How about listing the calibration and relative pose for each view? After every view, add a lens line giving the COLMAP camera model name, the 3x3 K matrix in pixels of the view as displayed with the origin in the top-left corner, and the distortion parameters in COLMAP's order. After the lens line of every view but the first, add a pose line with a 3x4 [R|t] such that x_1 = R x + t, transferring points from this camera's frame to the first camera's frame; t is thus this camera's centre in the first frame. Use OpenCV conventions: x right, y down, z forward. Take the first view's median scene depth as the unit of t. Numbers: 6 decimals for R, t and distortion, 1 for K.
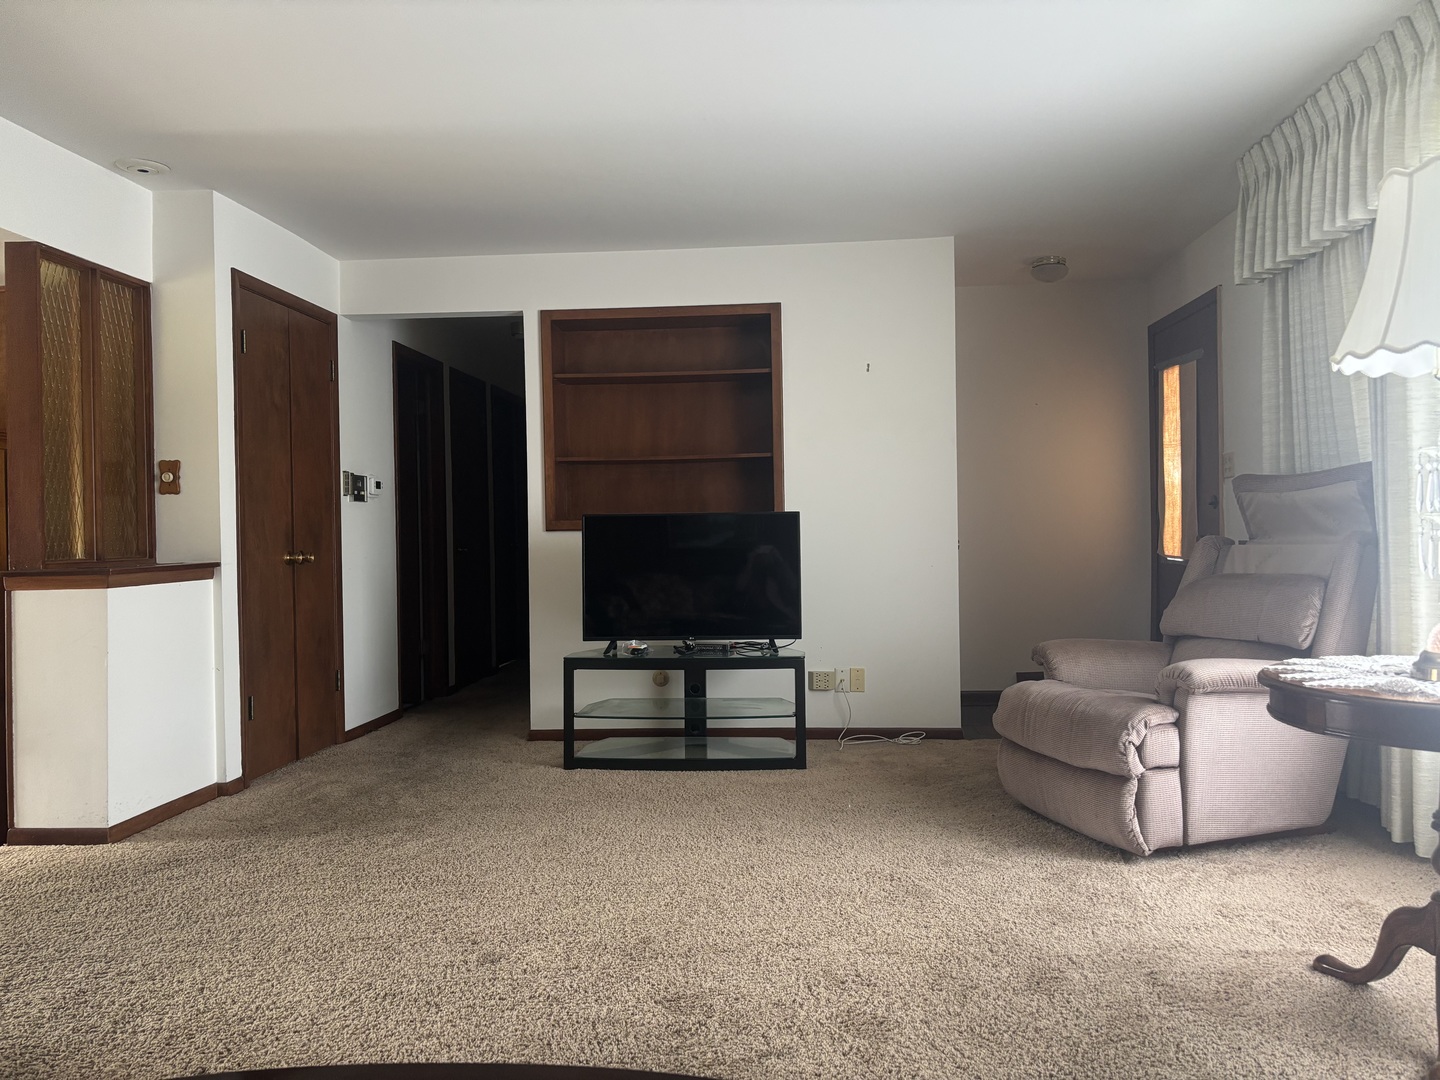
lens RADIAL K [[1076.5, 0, 740.9], [0, 1076.5, 539.6], [0, 0, 1]] dist [0.030090, -0.038761]
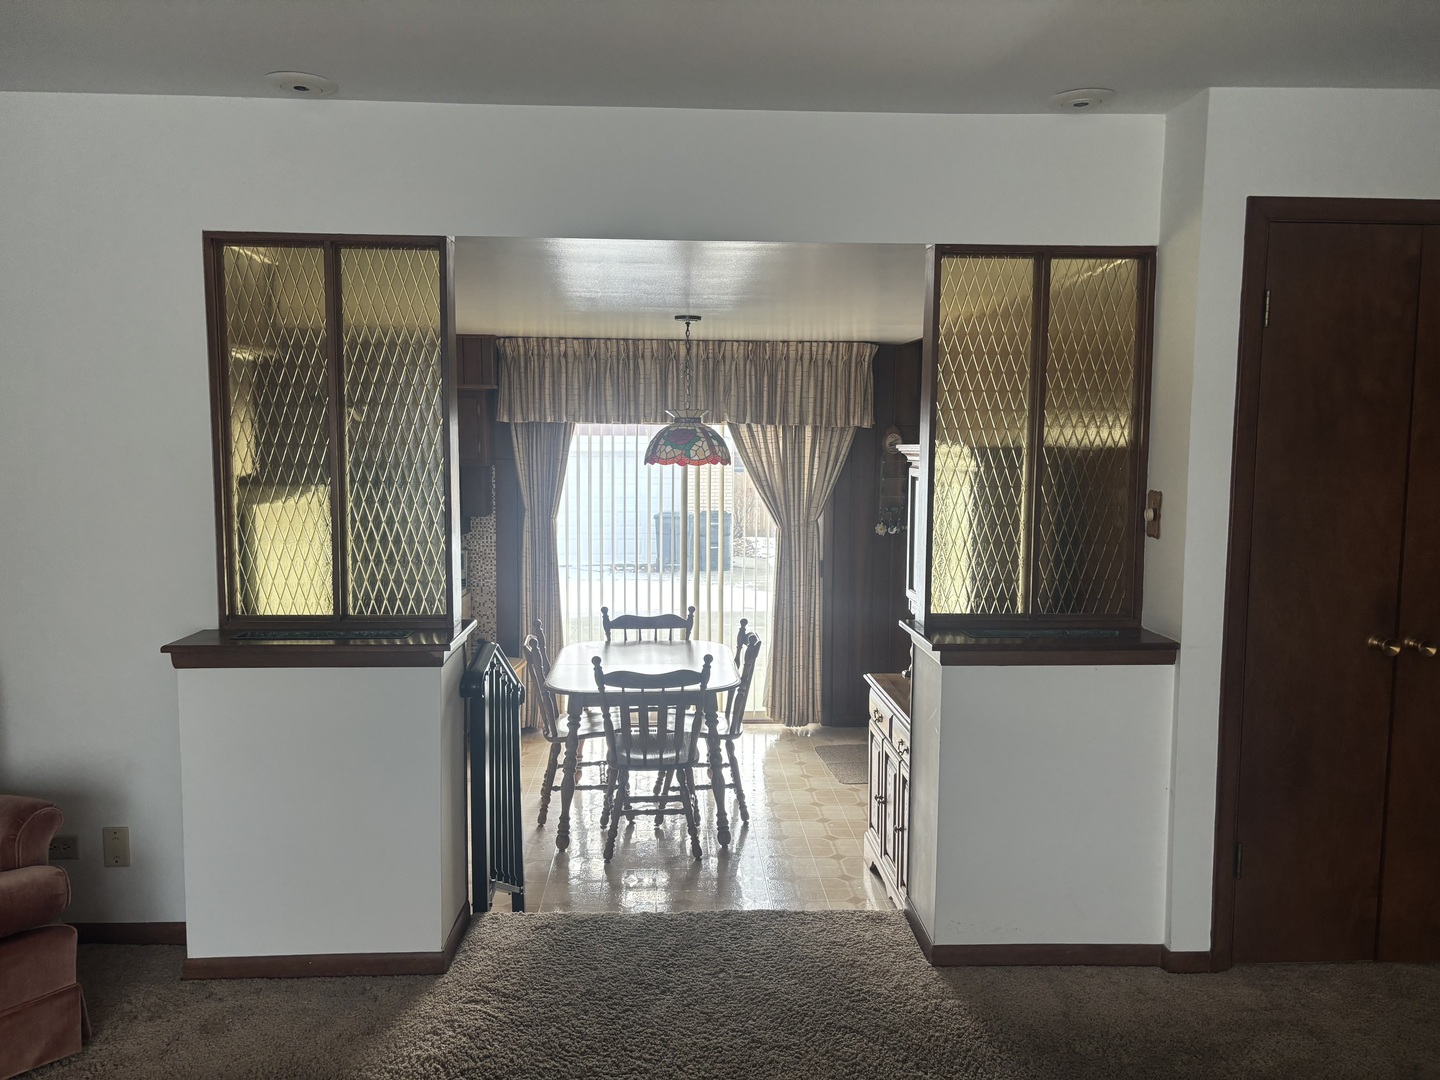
lens RADIAL K [[1073.6, 0, 720.0], [0, 1073.6, 540.0], [0, 0, 1]] dist [-0.002817, -0.007569]
pose [[0.099765, 0.105638, -0.989388, 0.166044], [-0.016817, 0.994385, 0.104475, -0.114692], [0.994869, 0.006215, 0.100981, 0.659688]]
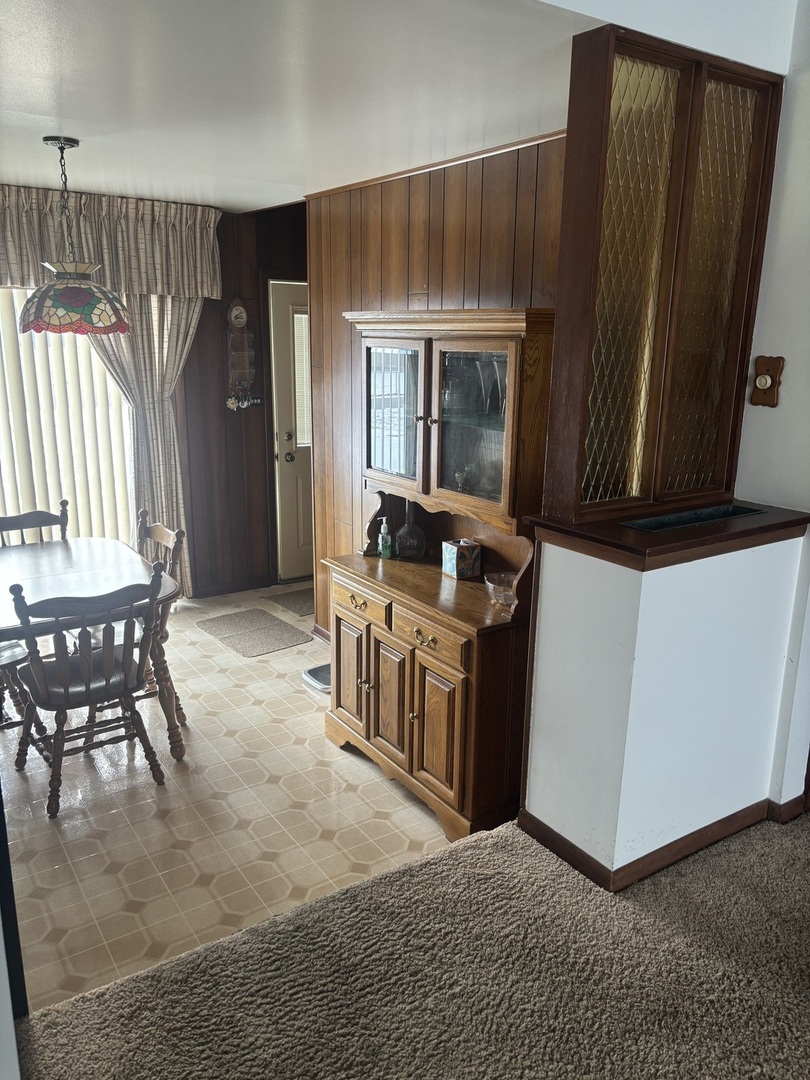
lens RADIAL K [[813.3, 0, 408.3], [0, 813.3, 544.2], [0, 0, 1]] dist [0.041817, -0.040188]
pose [[0.603590, 0.222787, -0.765536, -0.247960], [-0.032351, 0.966219, 0.255683, -0.086169], [0.796638, -0.129562, 0.590408, 0.507108]]
